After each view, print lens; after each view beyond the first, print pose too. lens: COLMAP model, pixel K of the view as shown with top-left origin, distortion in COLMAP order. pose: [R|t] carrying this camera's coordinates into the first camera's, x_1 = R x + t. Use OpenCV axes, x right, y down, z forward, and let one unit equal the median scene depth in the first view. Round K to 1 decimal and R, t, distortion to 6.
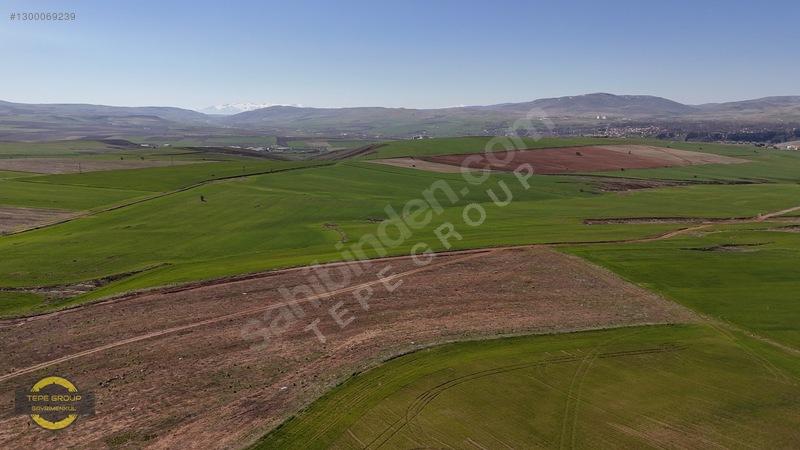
lens RADIAL K [[583.2, 0, 402.4], [0, 583.2, 229.2], [0, 0, 1]] dist [0.080958, -0.077309]
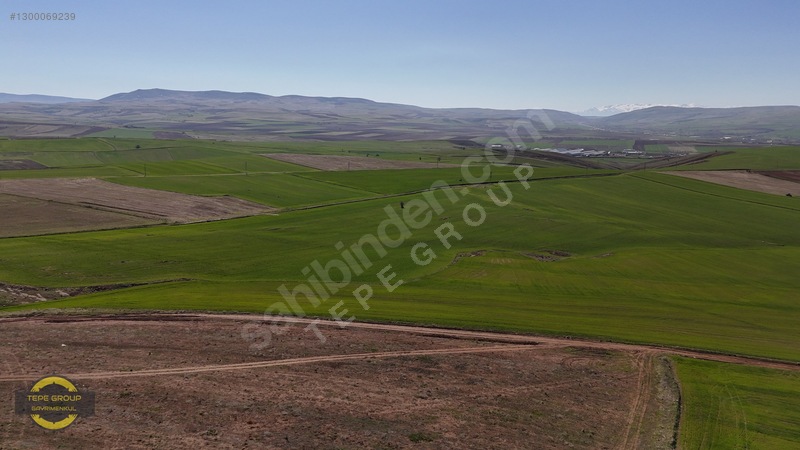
lens RADIAL K [[583.2, 0, 402.1], [0, 583.2, 229.2], [0, 0, 1]] dist [0.080958, -0.077309]
pose [[0.815869, 0.112397, -0.567208, 0.019032], [-0.113987, 0.992941, 0.032800, -0.004294], [0.566891, 0.037894, 0.822921, 0.022433]]
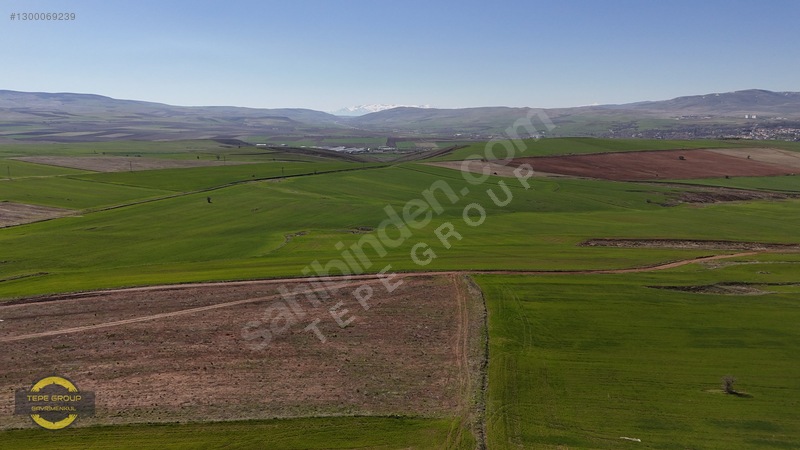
lens RADIAL K [[583.2, 0, 402.6], [0, 583.2, 229.2], [0, 0, 1]] dist [0.080958, -0.077309]
pose [[0.977586, 0.038795, -0.206933, 0.017966], [-0.038882, 0.999237, 0.003648, -0.001882], [0.206917, 0.004480, 0.978348, 0.009764]]
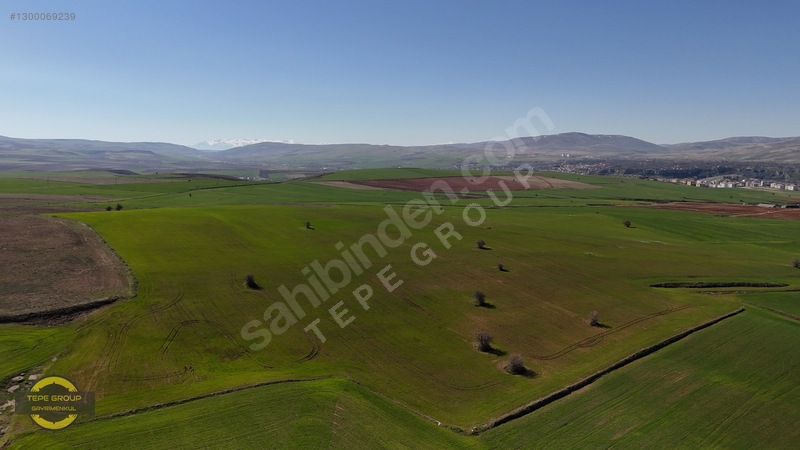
lens RADIAL K [[583.2, 0, 402.0], [0, 583.2, 230.1], [0, 0, 1]] dist [0.080958, -0.077309]
pose [[0.999873, 0.004782, 0.015219, 0.027464], [-0.003874, 0.998240, -0.059169, 0.015455], [-0.015475, 0.059103, 0.998132, -0.078597]]
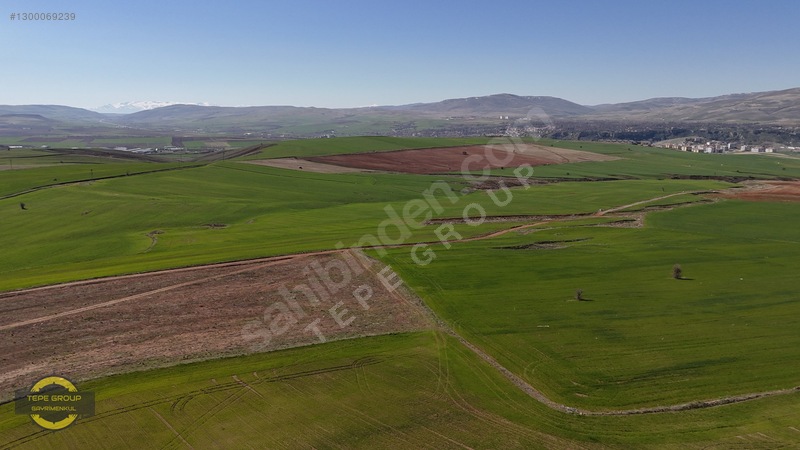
lens RADIAL K [[583.2, 0, 402.2], [0, 583.2, 229.8], [0, 0, 1]] dist [0.080958, -0.077309]
pose [[0.989637, -0.027791, 0.140874, 0.010199], [0.027541, 0.999614, 0.003726, -0.000347], [-0.140923, 0.000192, 0.990021, 0.001771]]
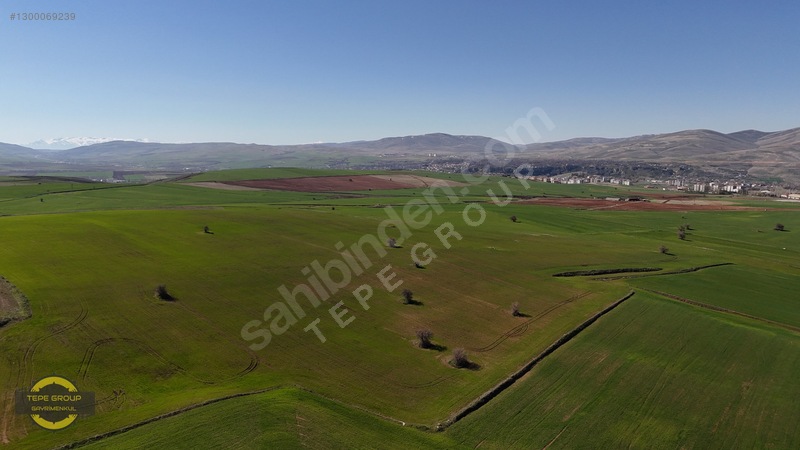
lens RADIAL K [[583.2, 0, 401.7], [0, 583.2, 231.4], [0, 0, 1]] dist [0.080958, -0.077309]
pose [[0.972669, -0.027633, 0.230545, 0.023355], [0.040695, 0.997812, -0.052097, 0.015318], [-0.228601, 0.060056, 0.971666, -0.077810]]
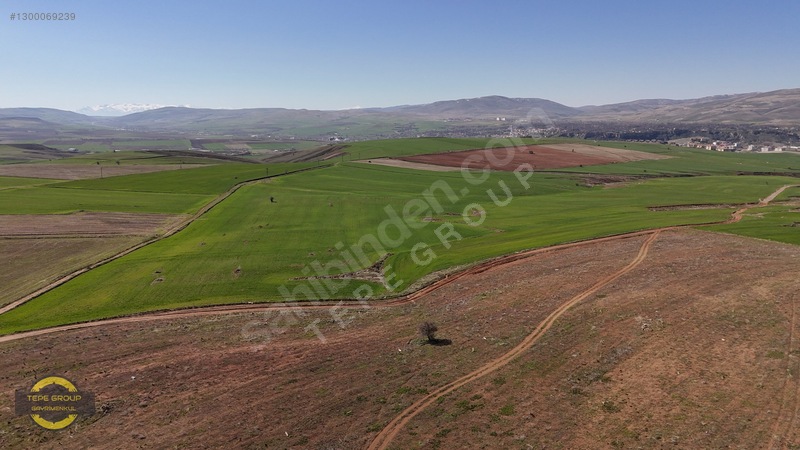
lens RADIAL K [[583.2, 0, 402.6], [0, 583.2, 228.2], [0, 0, 1]] dist [0.080958, -0.077309]
pose [[0.984663, -0.035567, 0.170803, -0.028387], [0.036243, 0.999343, -0.000842, 0.000636], [-0.170661, 0.007019, 0.985305, -0.003644]]
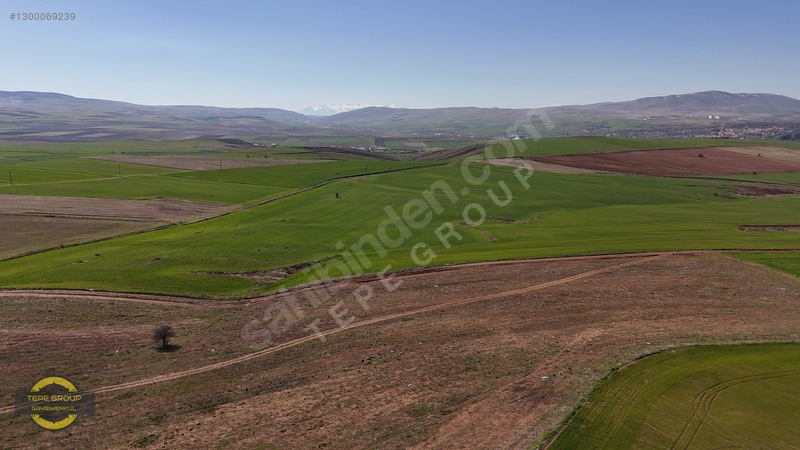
lens RADIAL K [[583.2, 0, 402.7], [0, 583.2, 228.5], [0, 0, 1]] dist [0.080958, -0.077309]
pose [[0.988517, 0.028677, -0.148363, -0.006532], [-0.028896, 0.999582, 0.000680, 0.000277], [0.148321, 0.003615, 0.988933, -0.001479]]
